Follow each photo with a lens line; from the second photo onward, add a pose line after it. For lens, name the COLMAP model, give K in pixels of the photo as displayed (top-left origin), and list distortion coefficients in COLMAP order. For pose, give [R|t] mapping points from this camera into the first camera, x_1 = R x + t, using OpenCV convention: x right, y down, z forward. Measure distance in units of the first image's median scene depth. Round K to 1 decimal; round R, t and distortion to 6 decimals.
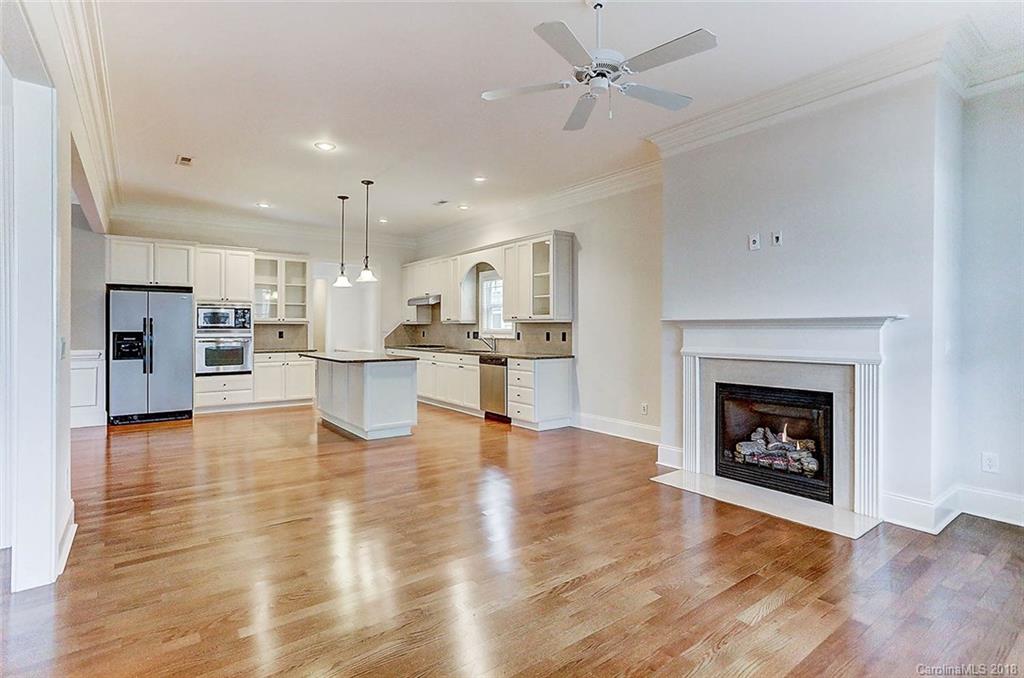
lens RADIAL K [[503.5, 0, 511.6], [0, 503.5, 327.8], [0, 0, 1]] dist [-0.022630, 0.001271]
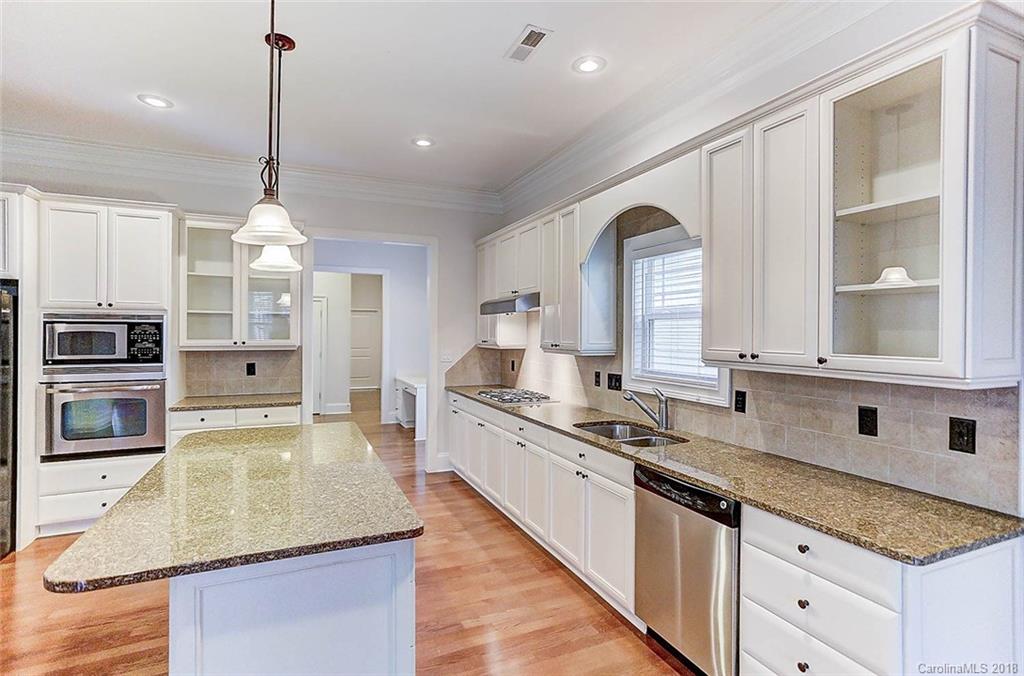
lens RADIAL K [[505.3, 0, 516.1], [0, 505.3, 333.7], [0, 0, 1]] dist [-0.004486, 0.000482]
pose [[0.973899, 0.005722, -0.226911, -0.065742], [-0.005077, 0.999981, 0.003426, -0.034850], [0.226926, -0.002184, 0.973910, 0.652017]]
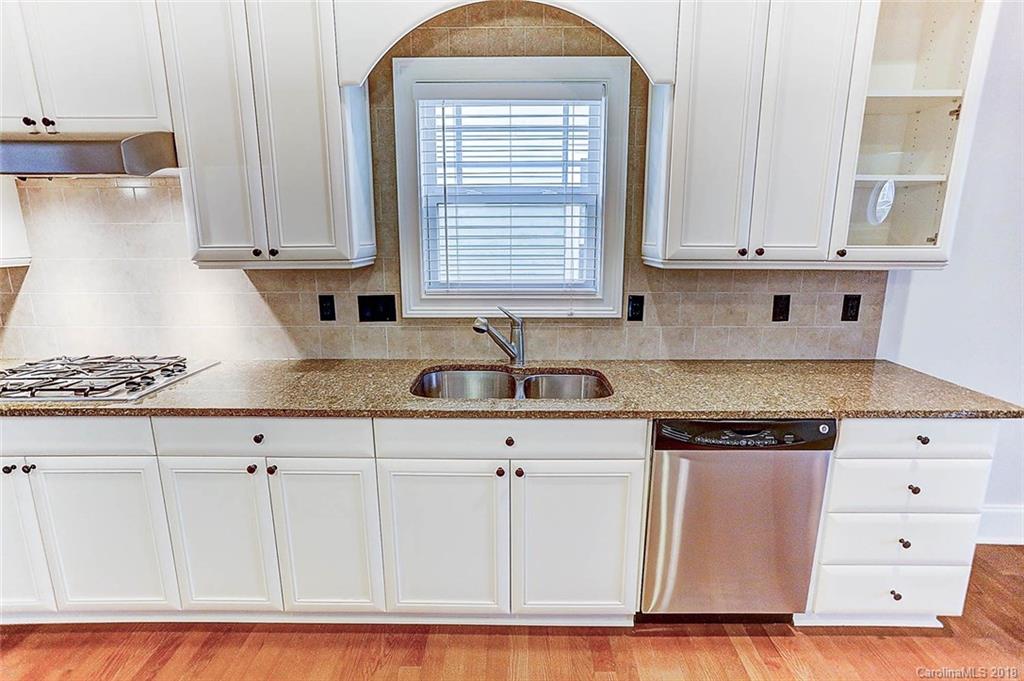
lens RADIAL K [[504.7, 0, 513.3], [0, 504.7, 332.9], [0, 0, 1]] dist [-0.047138, 0.033427]
pose [[0.610188, -0.159628, 0.776009, -0.285173], [0.000102, 0.979508, 0.201408, -0.031647], [-0.792257, -0.122817, 0.597700, 0.934899]]
